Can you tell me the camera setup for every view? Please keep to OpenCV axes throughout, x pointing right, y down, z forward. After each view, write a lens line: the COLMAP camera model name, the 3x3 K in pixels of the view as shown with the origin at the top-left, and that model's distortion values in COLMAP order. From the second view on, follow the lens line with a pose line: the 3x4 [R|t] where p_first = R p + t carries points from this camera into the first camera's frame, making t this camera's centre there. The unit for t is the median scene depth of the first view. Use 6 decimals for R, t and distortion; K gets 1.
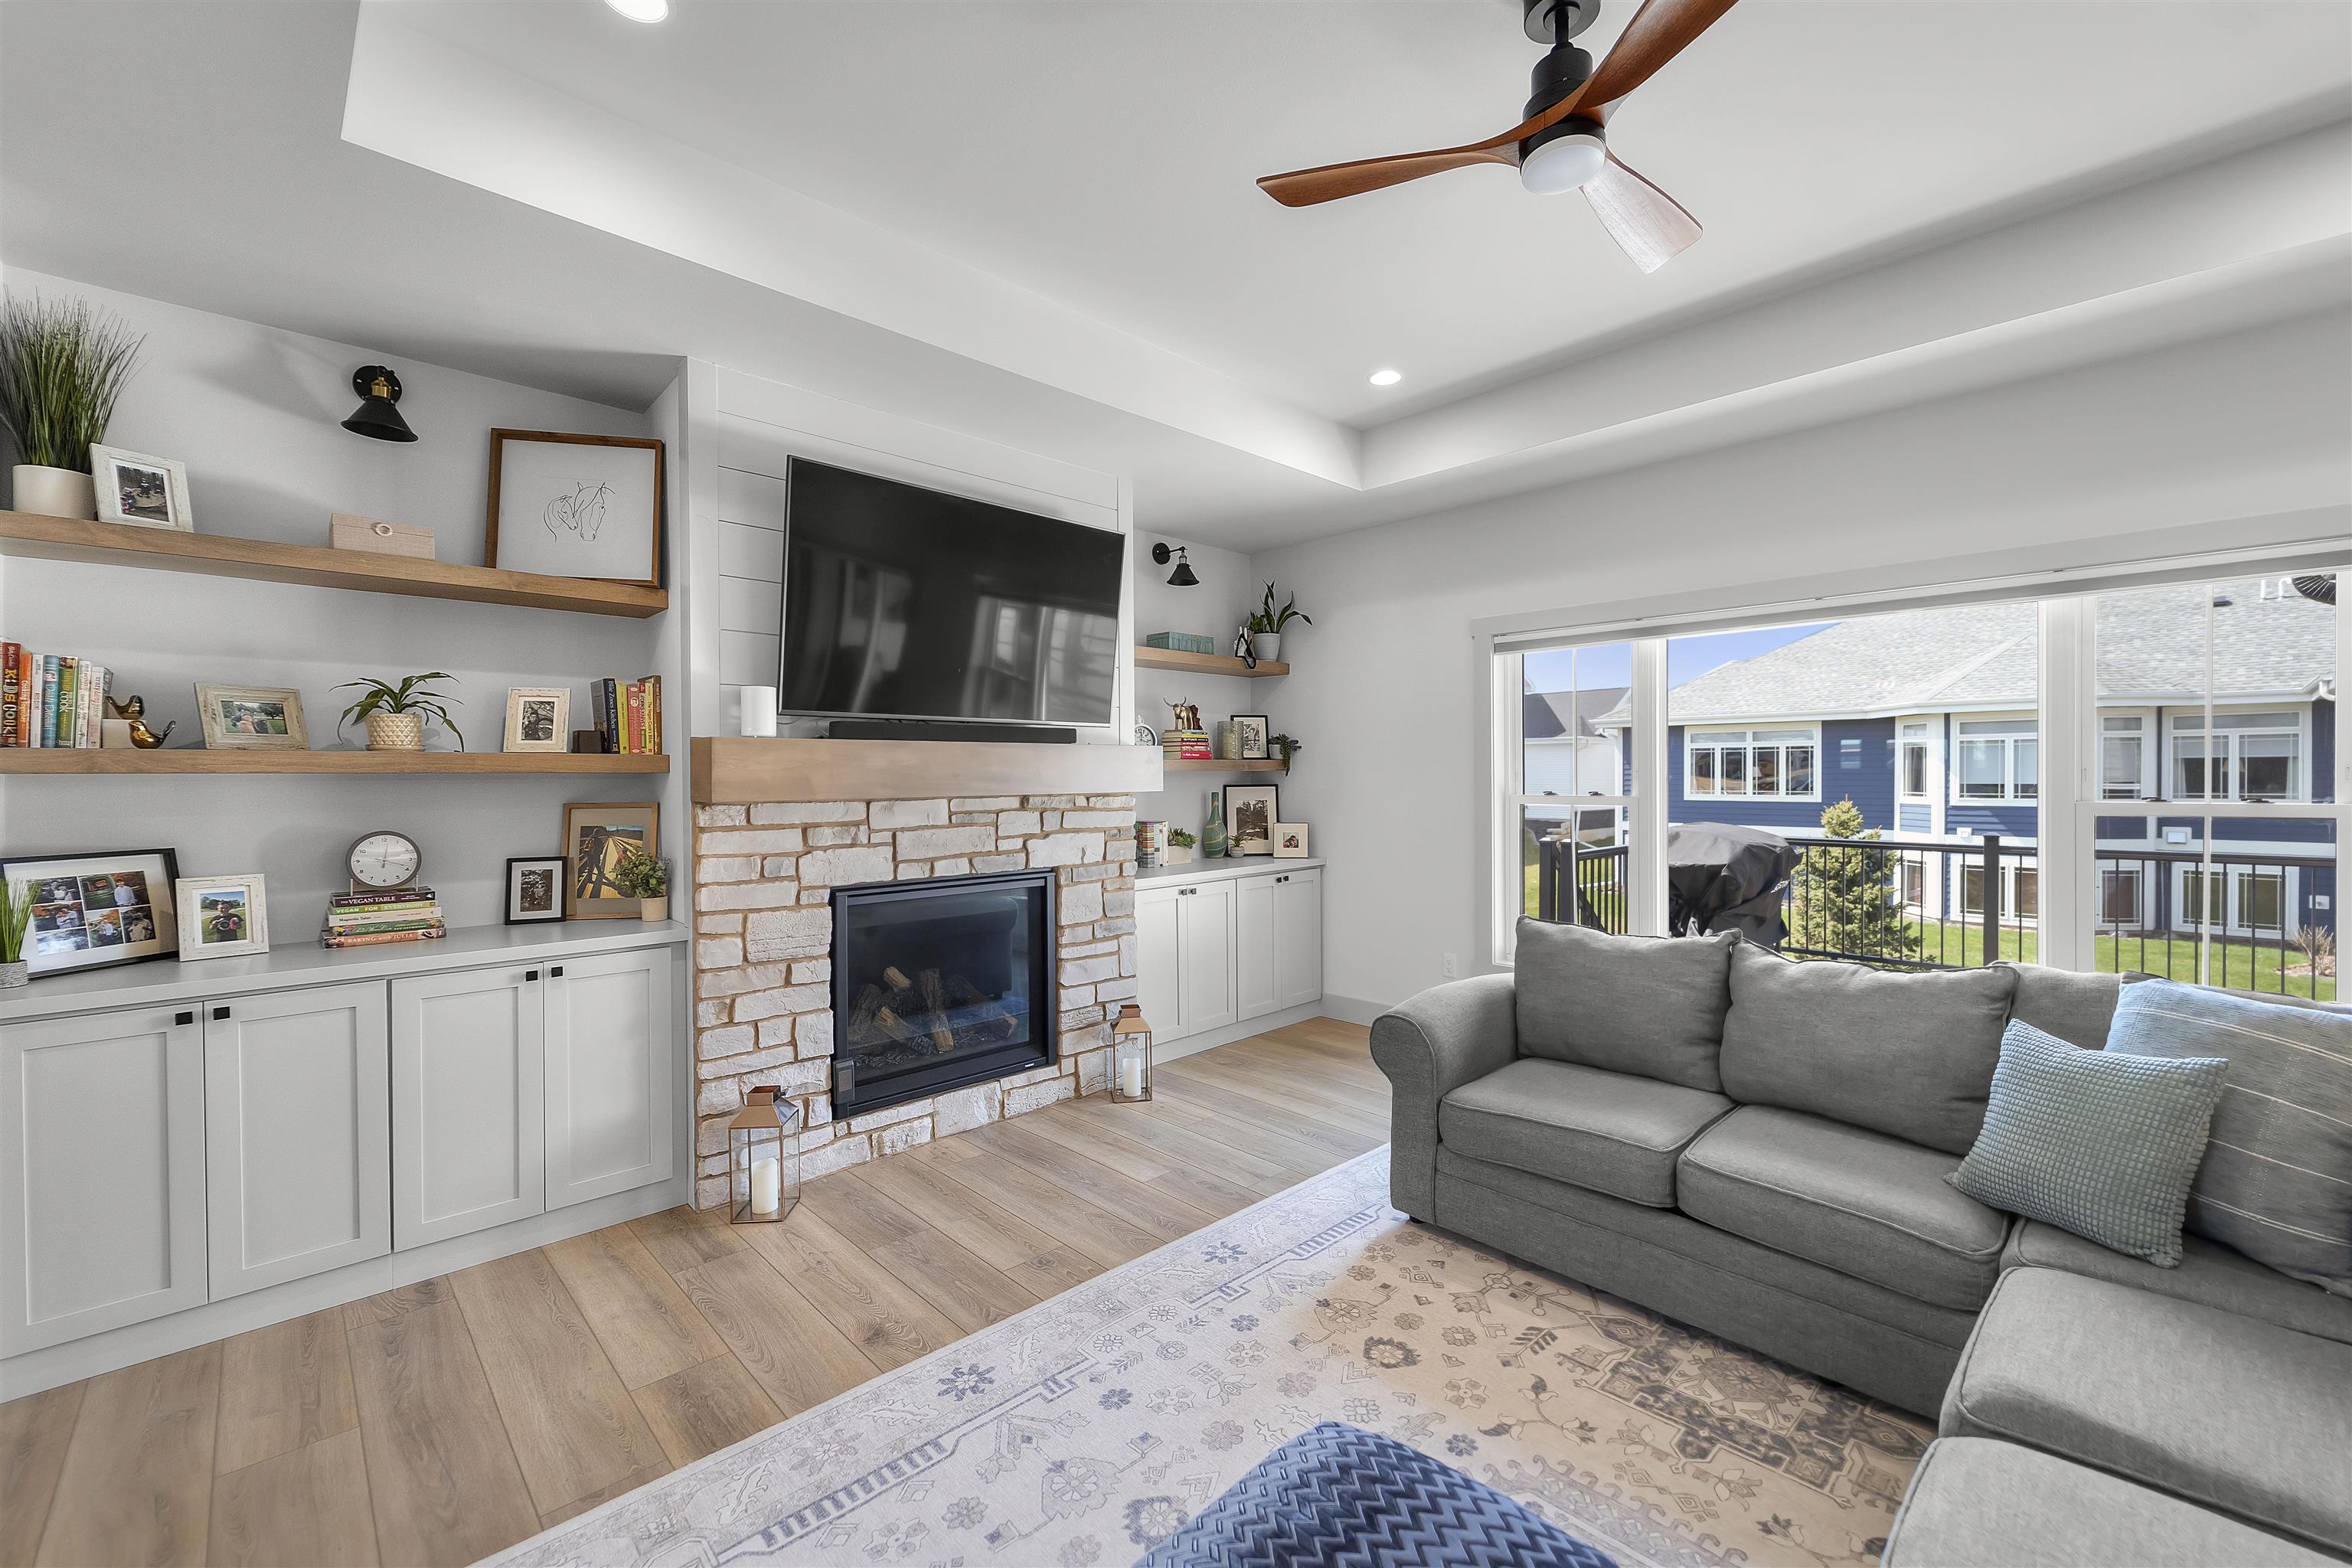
lens RADIAL K [[935.1, 0, 1186.1], [0, 935.1, 779.5], [0, 0, 1]] dist [-0.003853, -0.000988]
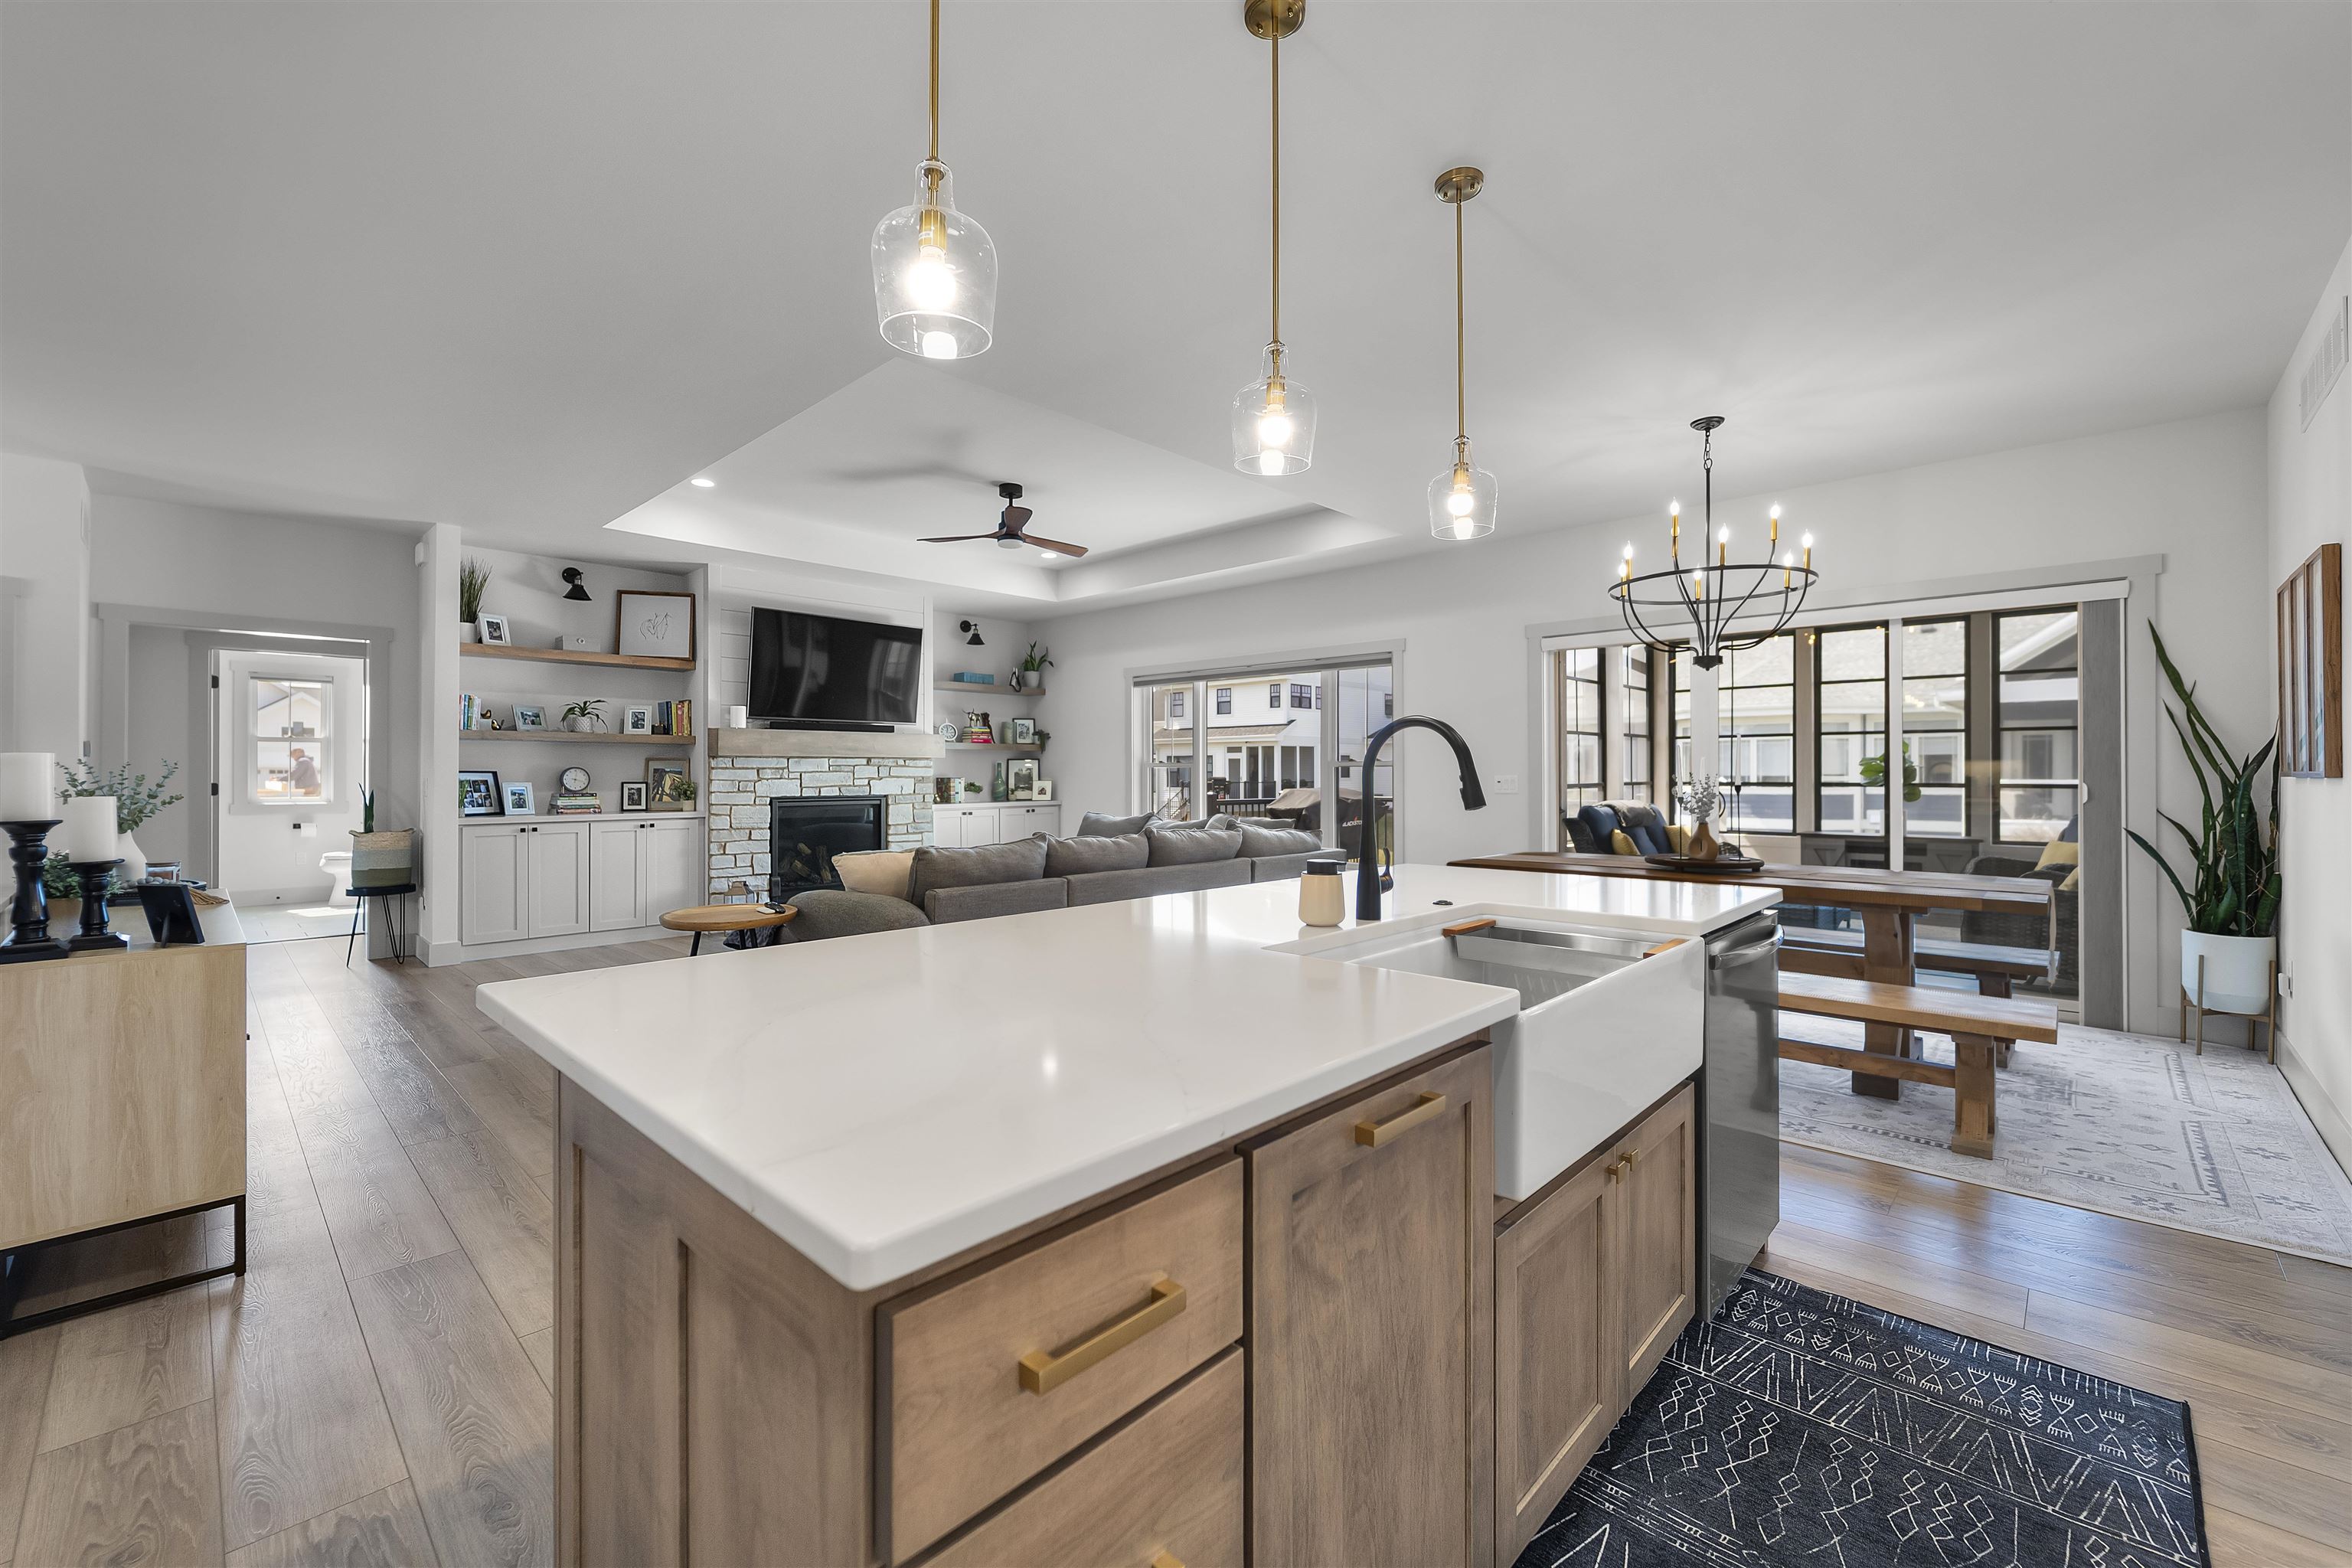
lens RADIAL K [[935.1, 0, 1189.9], [0, 935.1, 768.4], [0, 0, 1]] dist [-0.003853, -0.000988]
pose [[0.998506, 0.003555, 0.054524, 0.501584], [-0.003021, 0.999947, -0.009871, 0.069700], [-0.054556, 0.009692, 0.998464, -1.290311]]
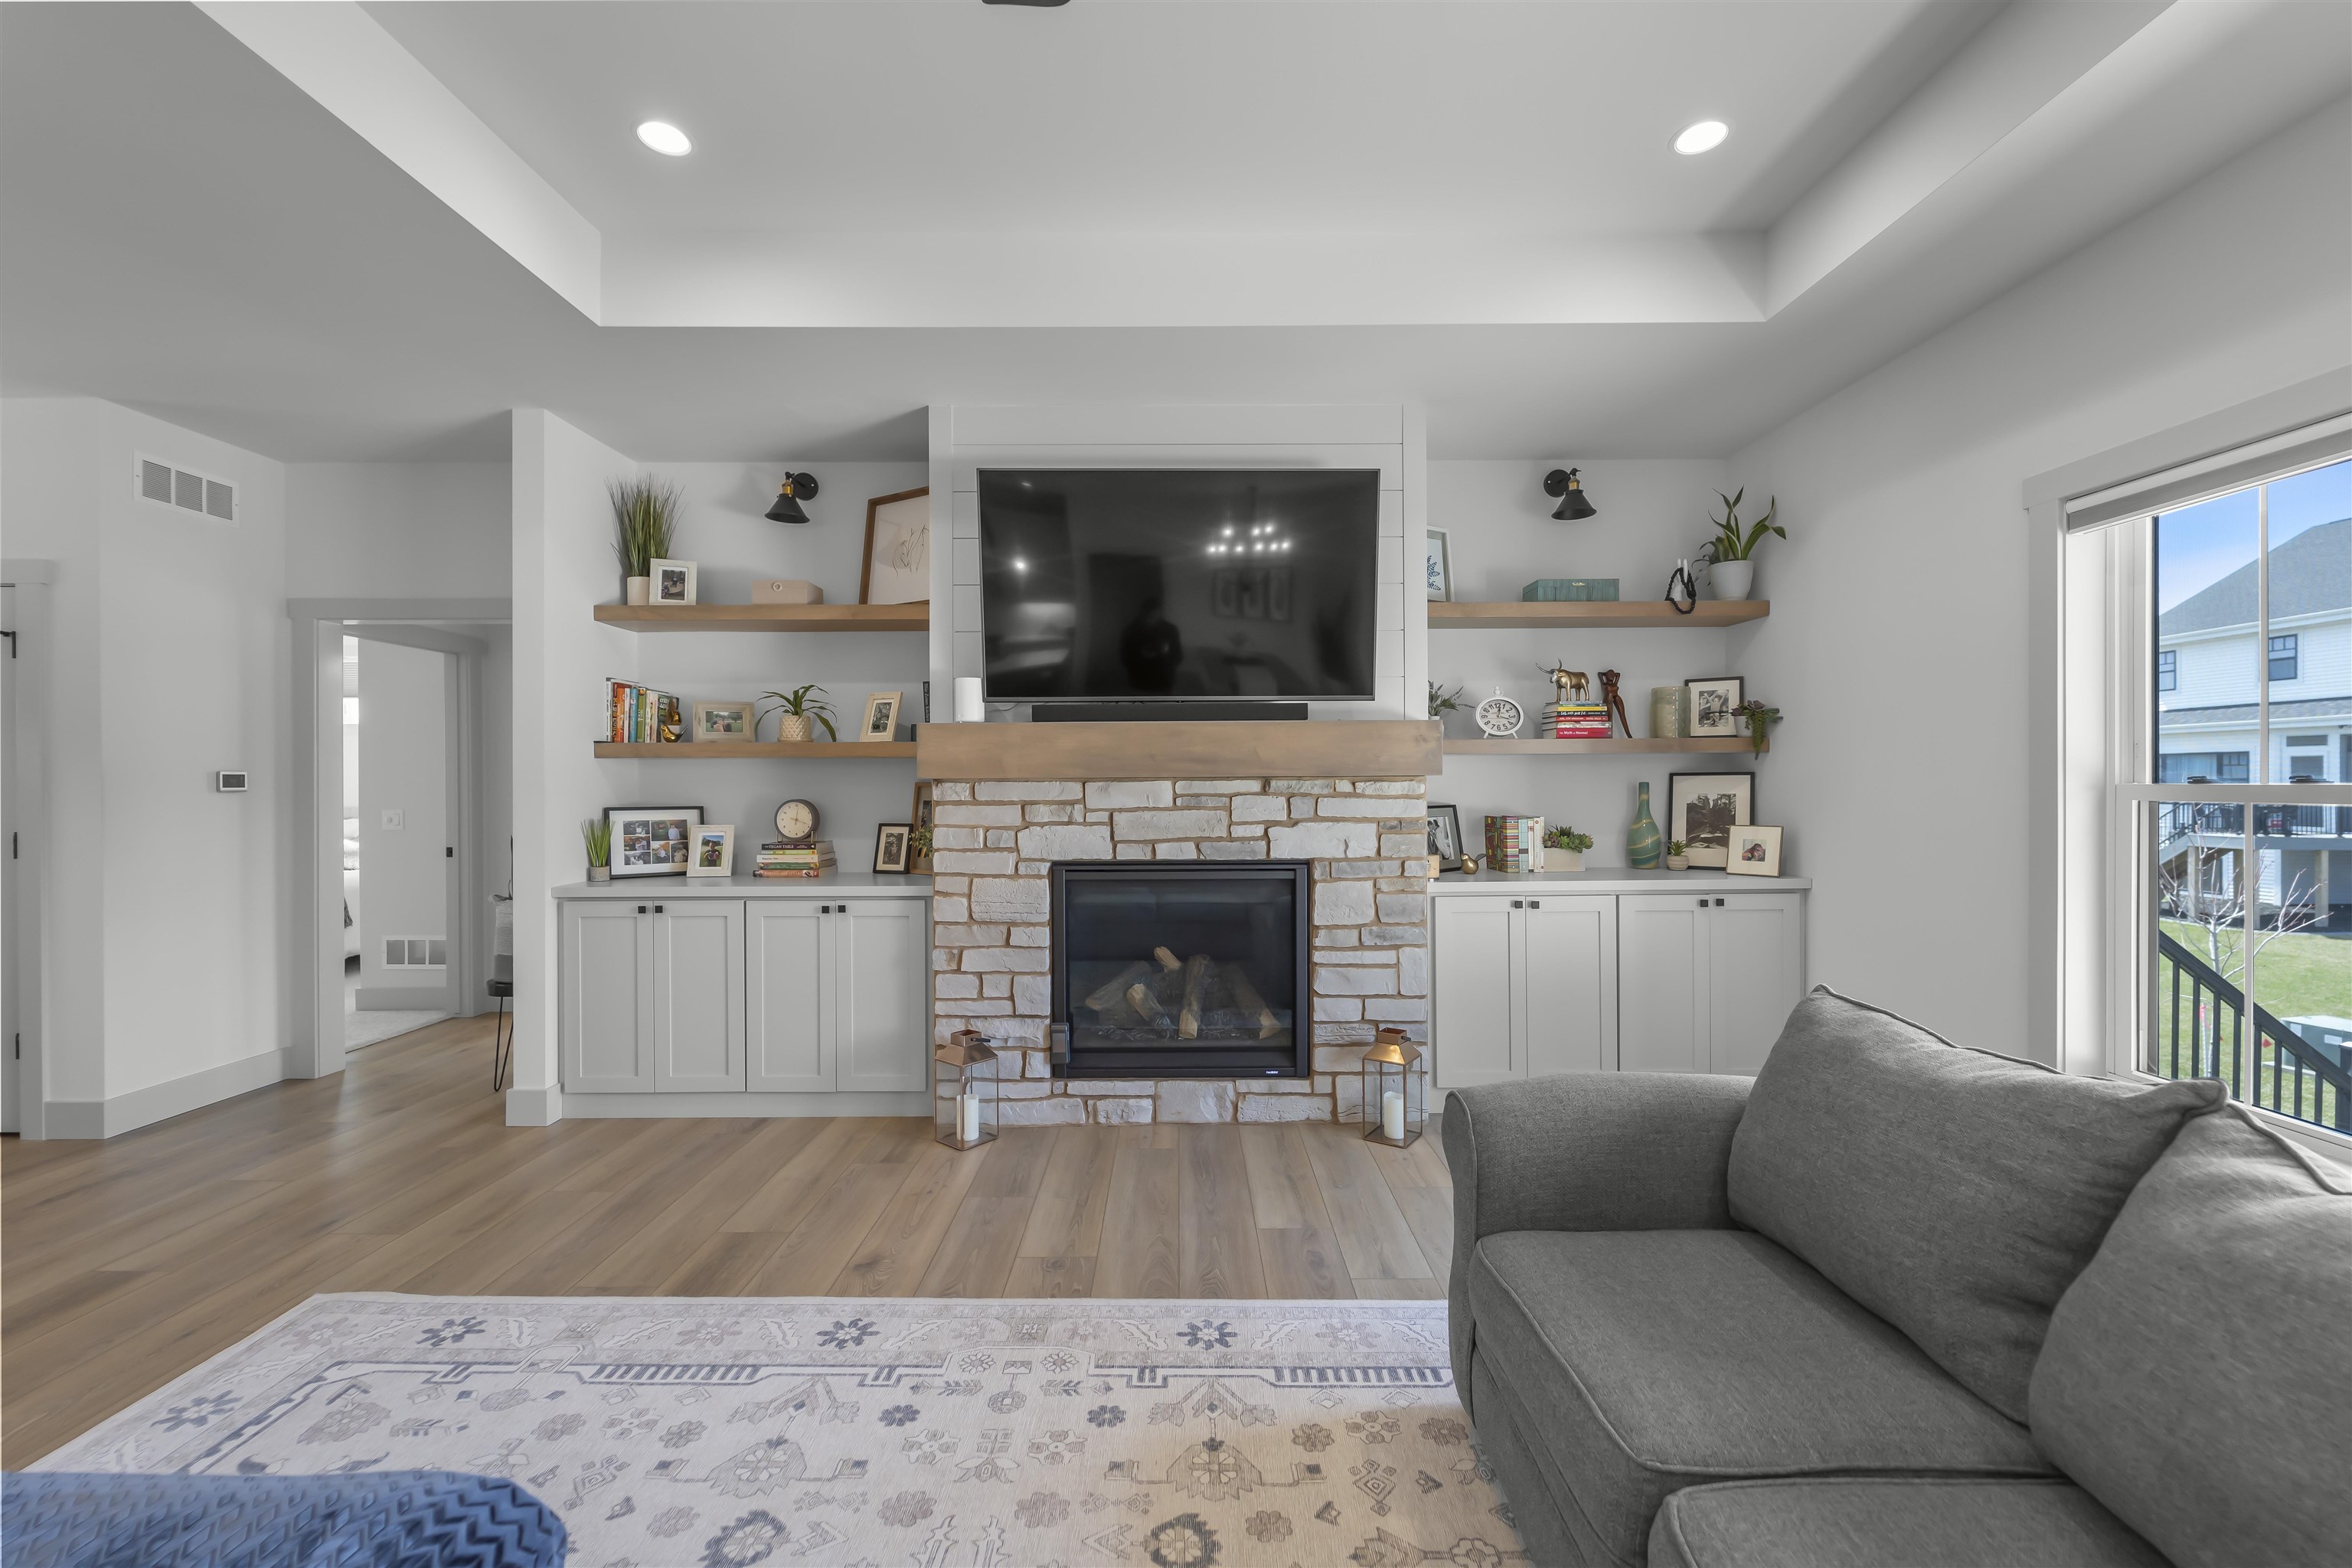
lens RADIAL K [[935.1, 0, 1198.7], [0, 935.1, 785.2], [0, 0, 1]] dist [-0.003853, -0.000988]
pose [[0.723902, 0.003983, -0.689891, 0.507207], [-0.002054, 0.999991, 0.003618, 0.025012], [0.689900, -0.001202, 0.723904, 0.353833]]
